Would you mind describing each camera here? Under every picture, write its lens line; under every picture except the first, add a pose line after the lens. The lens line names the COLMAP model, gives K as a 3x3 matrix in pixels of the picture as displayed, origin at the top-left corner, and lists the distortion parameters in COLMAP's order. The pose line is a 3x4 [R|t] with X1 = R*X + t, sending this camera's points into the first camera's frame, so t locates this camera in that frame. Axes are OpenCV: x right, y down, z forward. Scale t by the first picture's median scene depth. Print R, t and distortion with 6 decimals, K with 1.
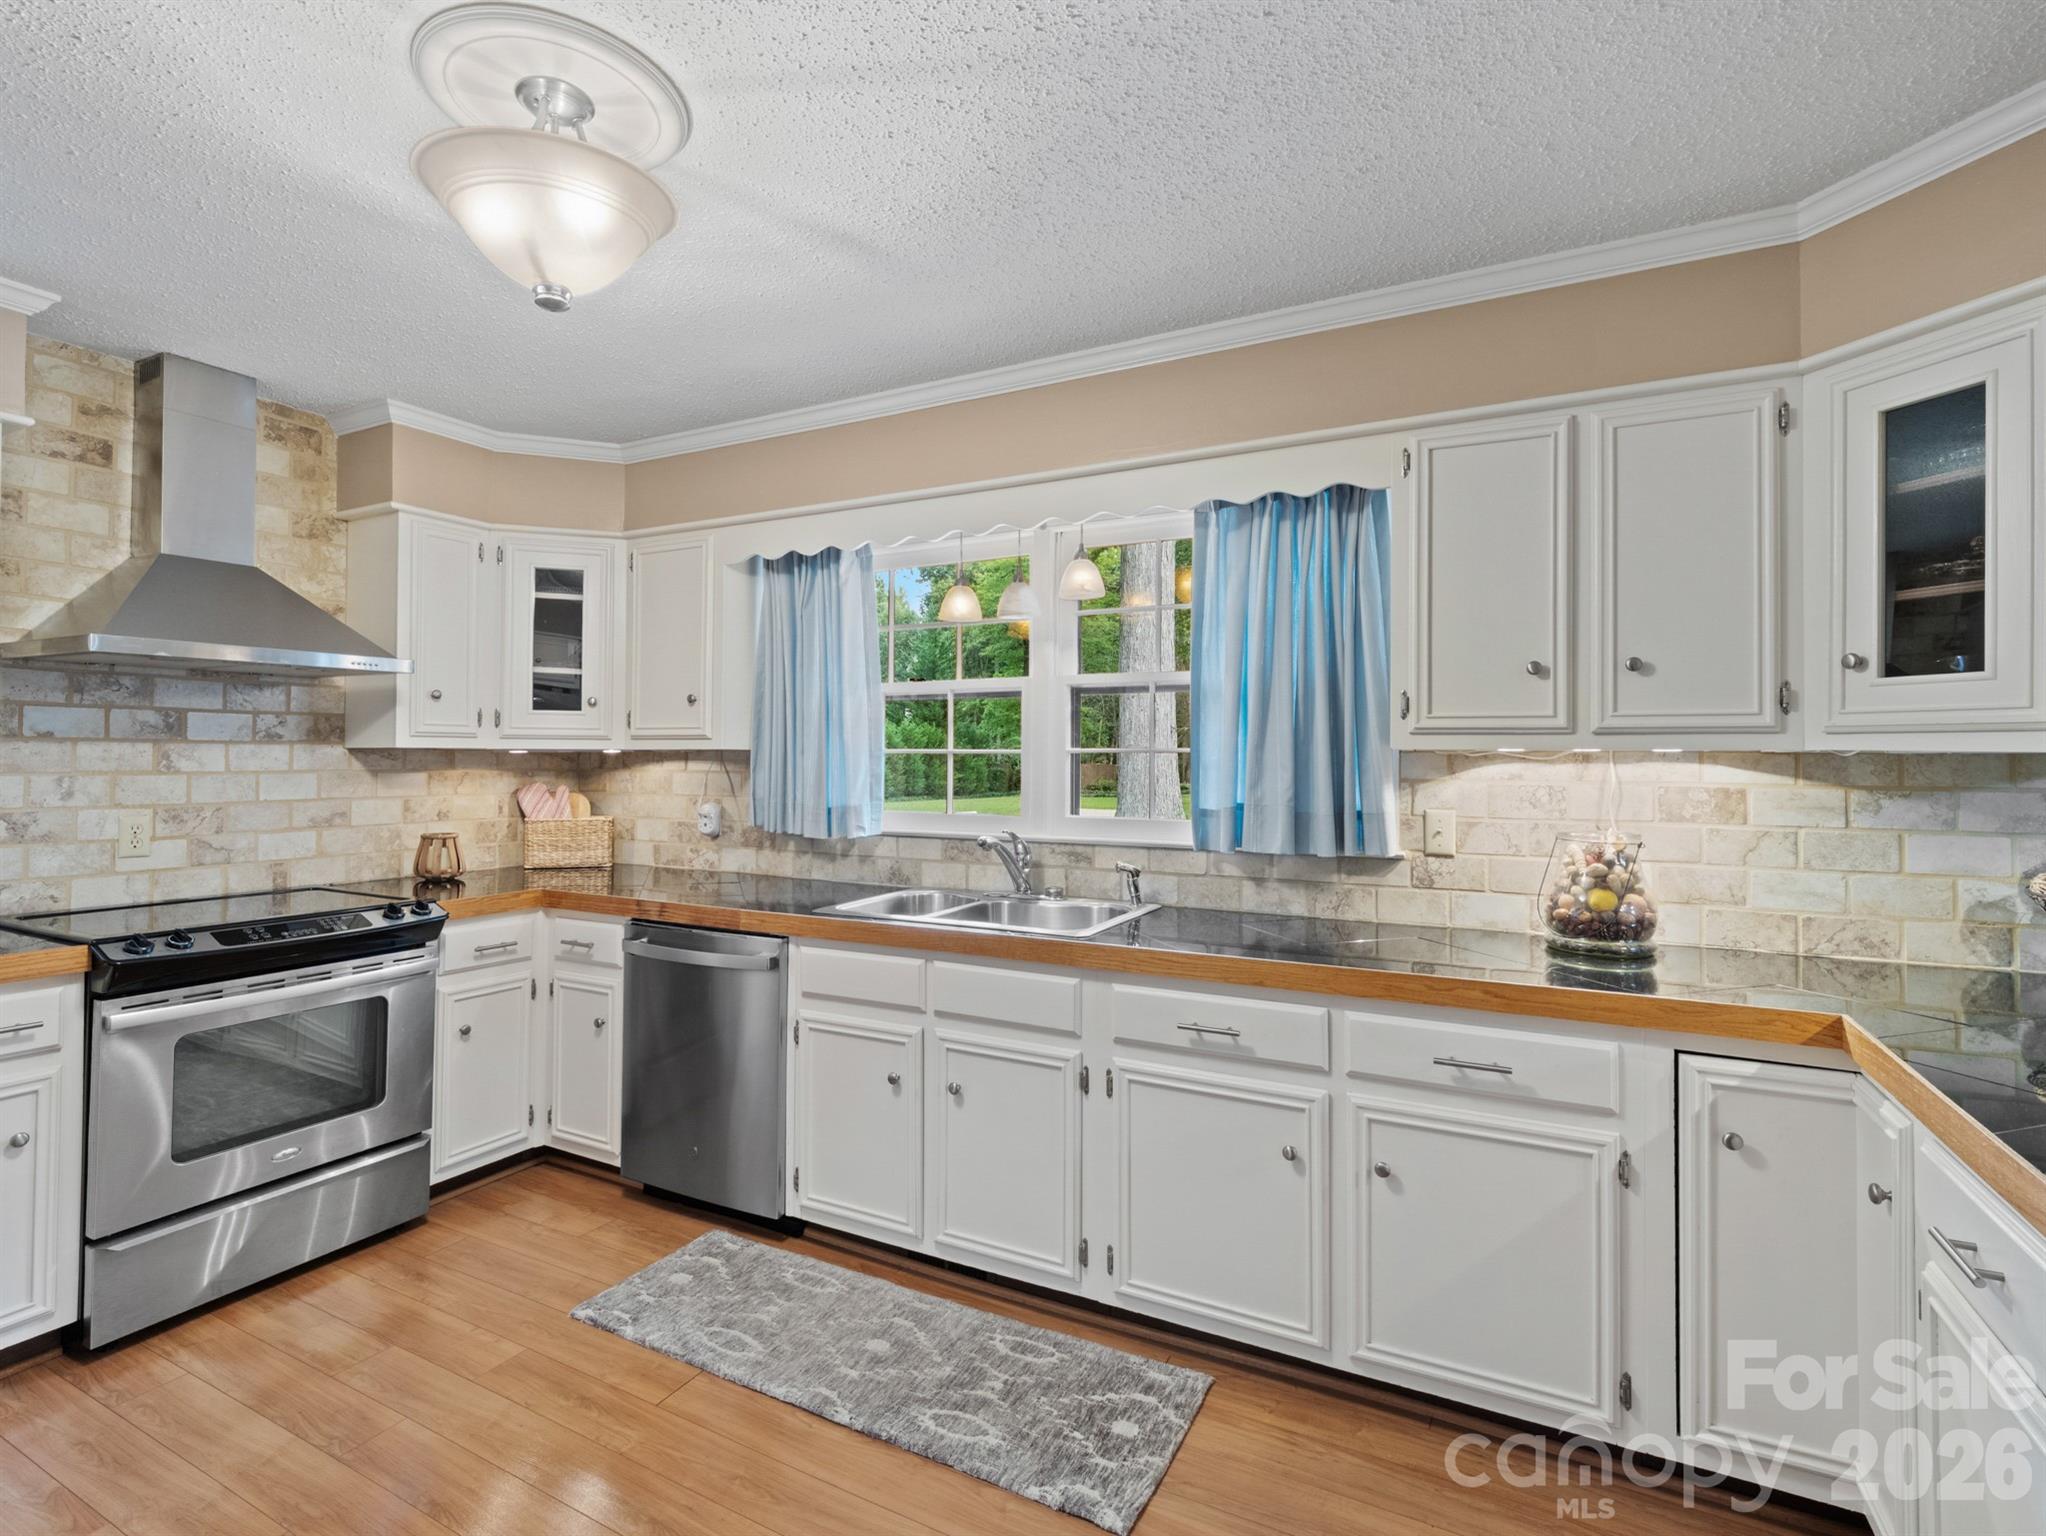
lens RADIAL K [[974.1, 0, 1044.0], [0, 974.1, 727.2], [0, 0, 1]] dist [0.020389, -0.006826]
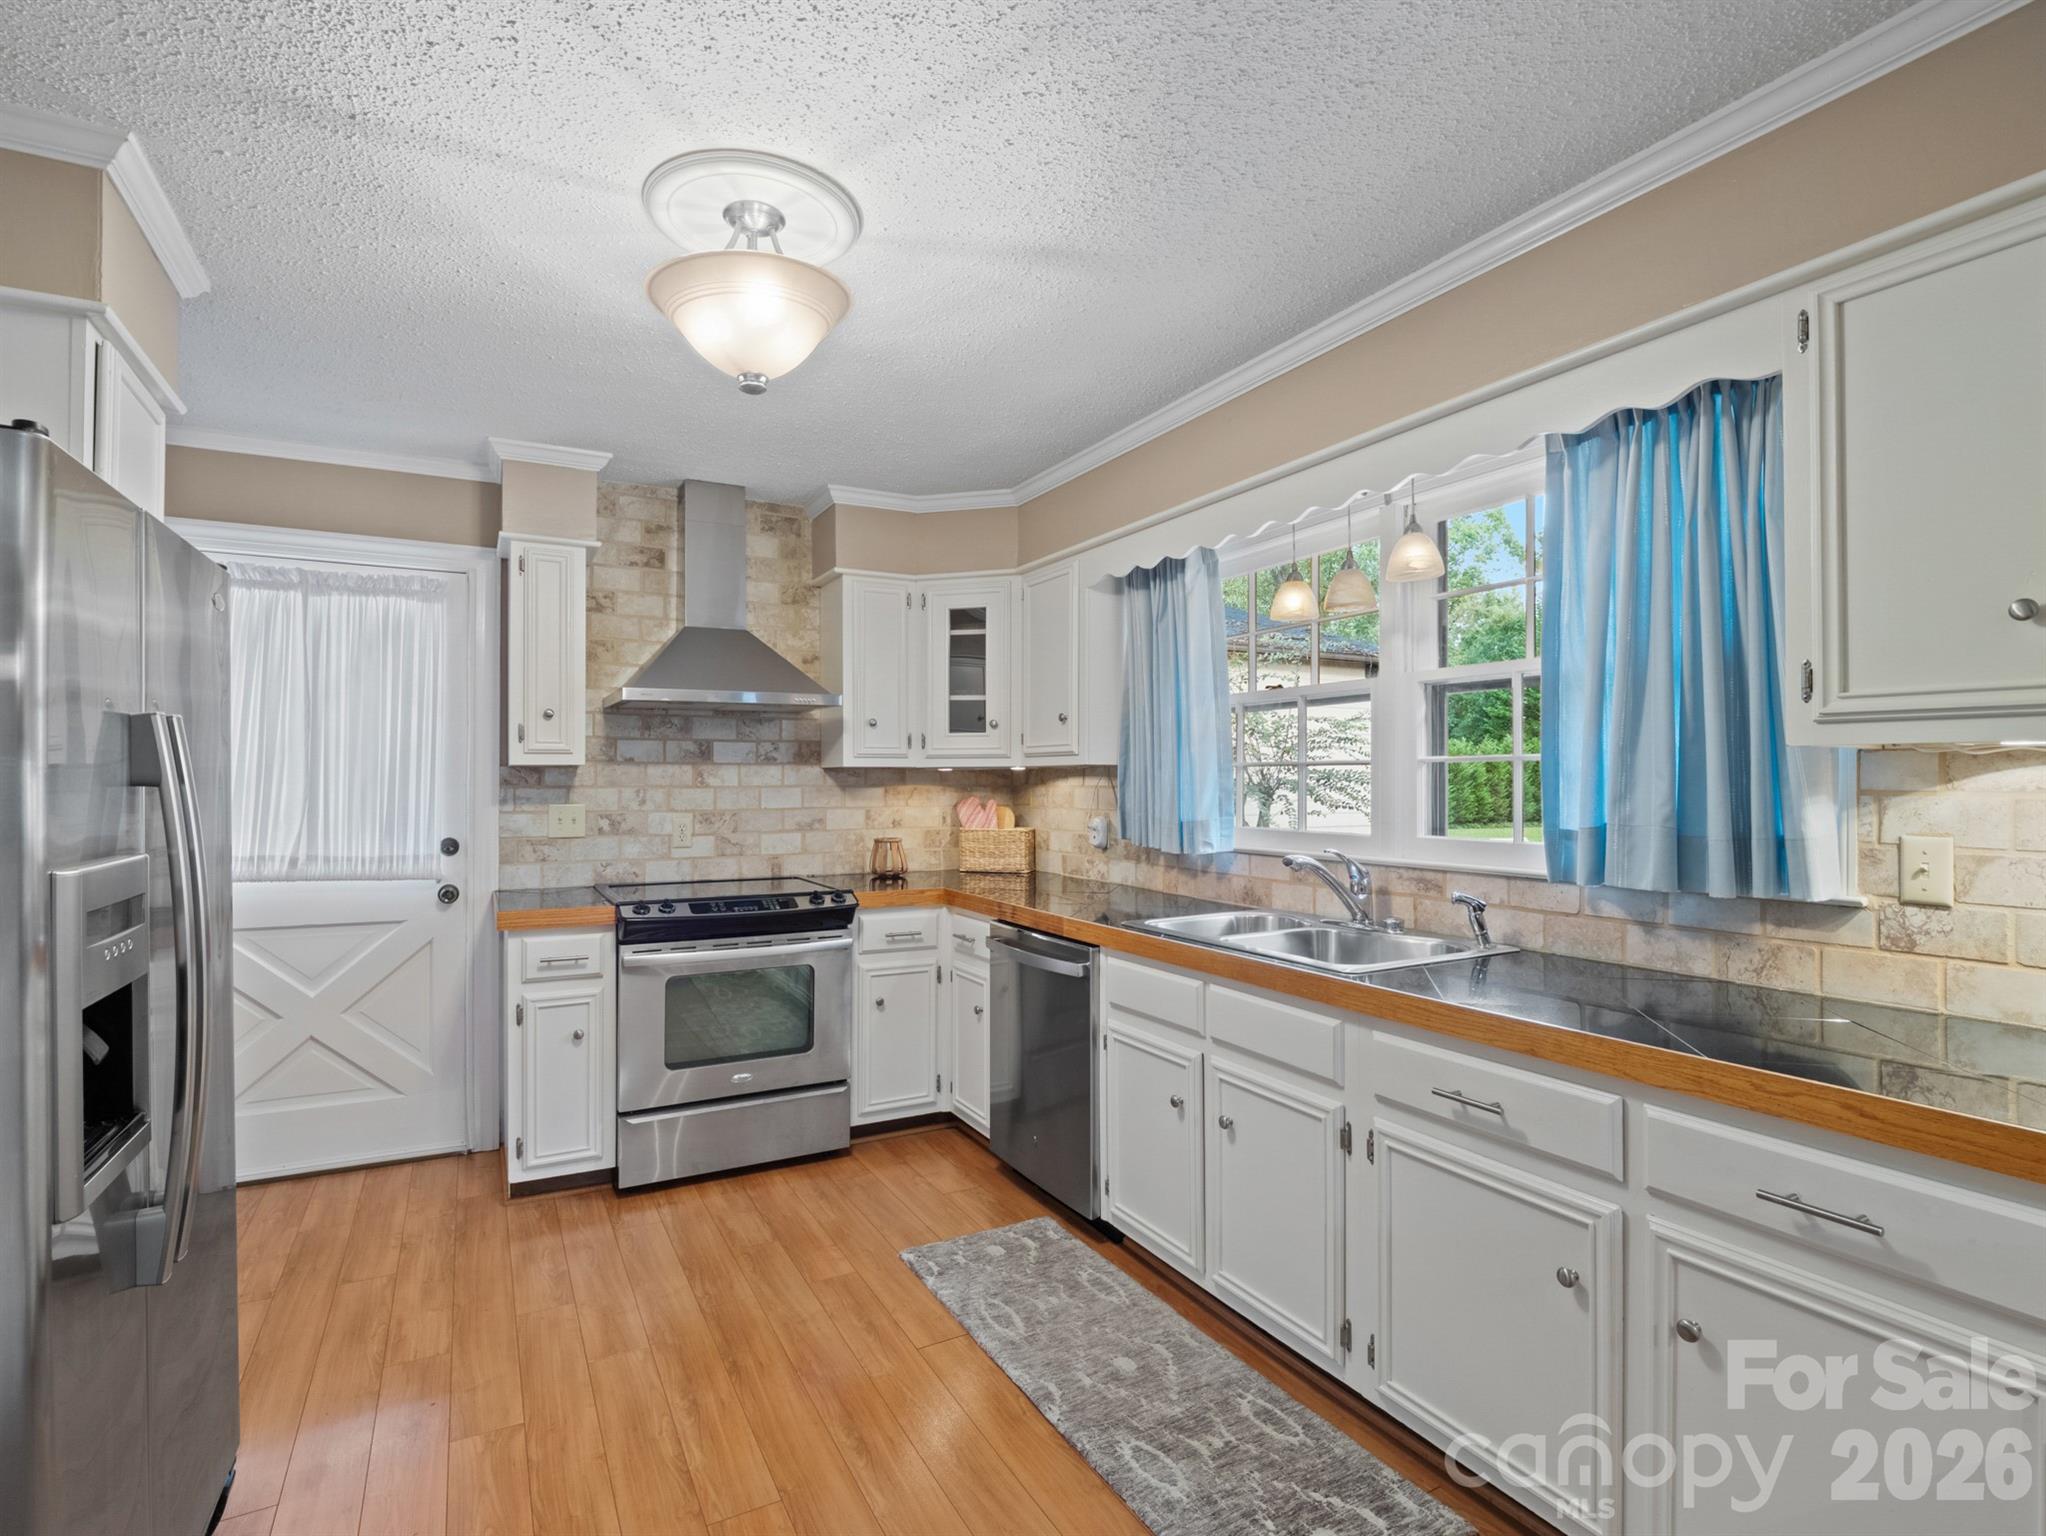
lens RADIAL K [[974.1, 0, 924.8], [0, 974.1, 753.0], [0, 0, 1]] dist [0.020389, -0.006826]
pose [[0.838610, -0.020351, -0.544352, 0.159850], [0.025151, 0.999683, 0.001371, 0.007702], [0.544151, -0.014841, 0.838856, 0.054687]]
